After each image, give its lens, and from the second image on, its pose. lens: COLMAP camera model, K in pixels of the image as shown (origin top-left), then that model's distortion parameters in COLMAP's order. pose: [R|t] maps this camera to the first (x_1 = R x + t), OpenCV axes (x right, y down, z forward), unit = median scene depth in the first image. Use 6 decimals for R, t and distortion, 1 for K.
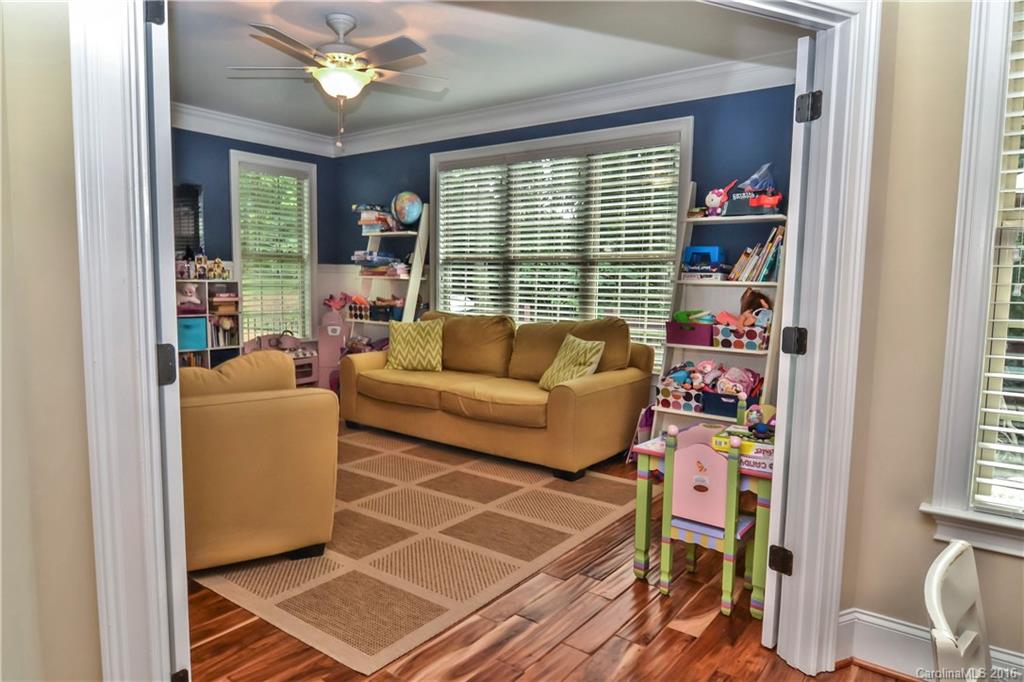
lens RADIAL K [[635.3, 0, 512.0], [0, 635.3, 341.0], [0, 0, 1]] dist [-0.040844, 0.001013]
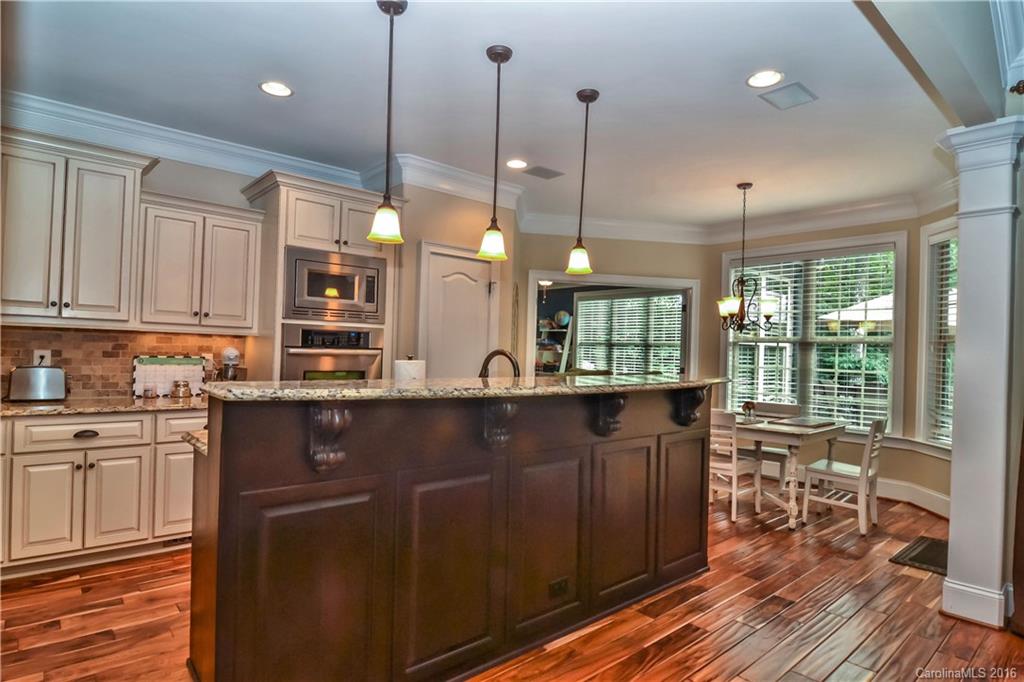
lens RADIAL K [[549.6, 0, 525.9], [0, 549.6, 342.4], [0, 0, 1]] dist [0.002663, -0.023416]
pose [[0.980338, 0.010195, -0.197060, 0.071607], [-0.033341, 0.992864, -0.114499, 0.077482], [0.194486, 0.118818, 0.973682, -0.760373]]
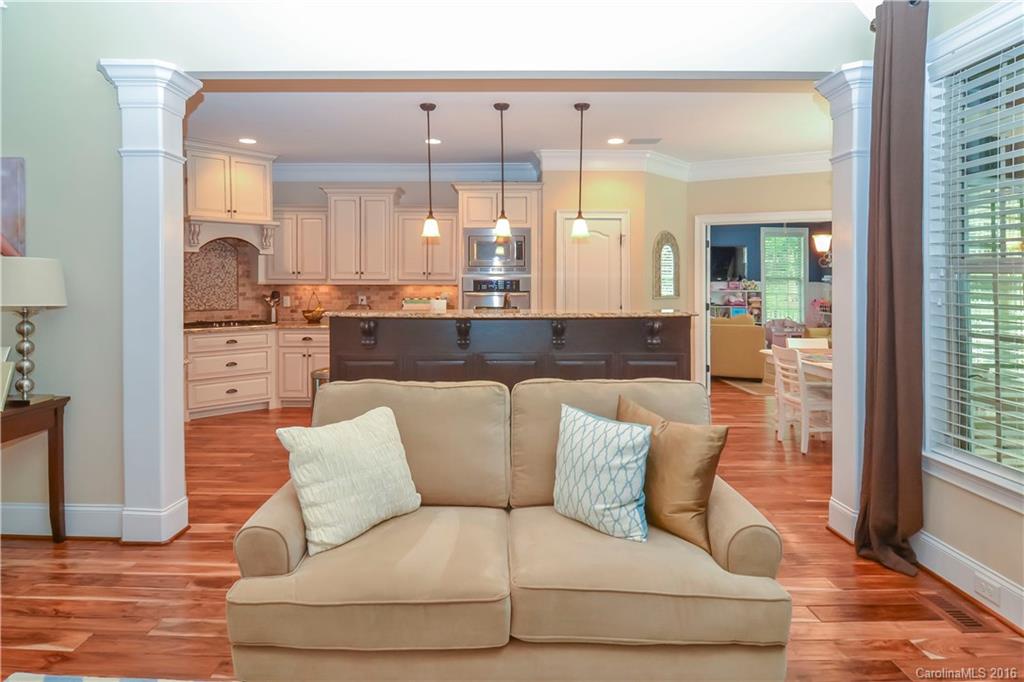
lens RADIAL K [[586.6, 0, 509.3], [0, 586.6, 320.6], [0, 0, 1]] dist [-0.062929, 0.000035]
pose [[0.612667, 0.036578, -0.789494, 0.543244], [-0.071864, 0.997369, -0.009559, 0.076181], [0.787067, 0.062593, 0.613684, -0.786582]]
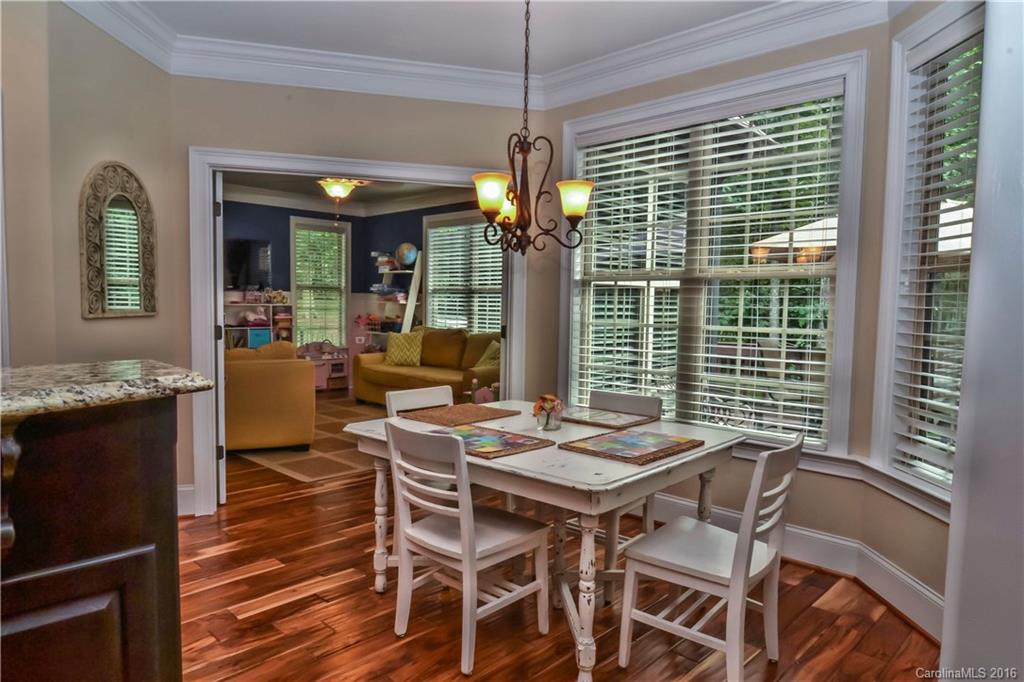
lens RADIAL K [[635.3, 0, 512.0], [0, 635.3, 341.0], [0, 0, 1]] dist [-0.040844, 0.001013]
pose [[0.991071, 0.007398, -0.133127, 0.260560], [-0.012909, 0.999093, -0.040583, 0.040853], [0.132706, 0.041939, 0.990268, -0.376706]]
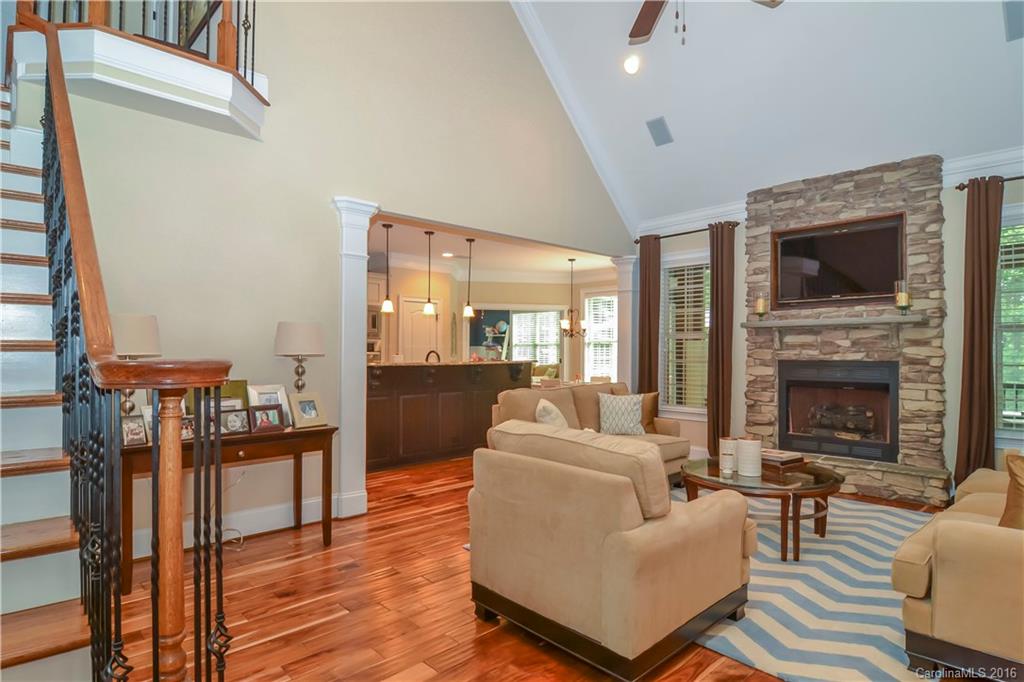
lens RADIAL K [[539.7, 0, 512.0], [0, 539.7, 341.0], [0, 0, 1]] dist [-0.000182, -0.000003]
pose [[0.984287, -0.013590, -0.176052, 0.305296], [-0.007367, 0.993005, -0.117841, 0.139456], [0.176422, 0.117287, 0.977302, -1.351504]]
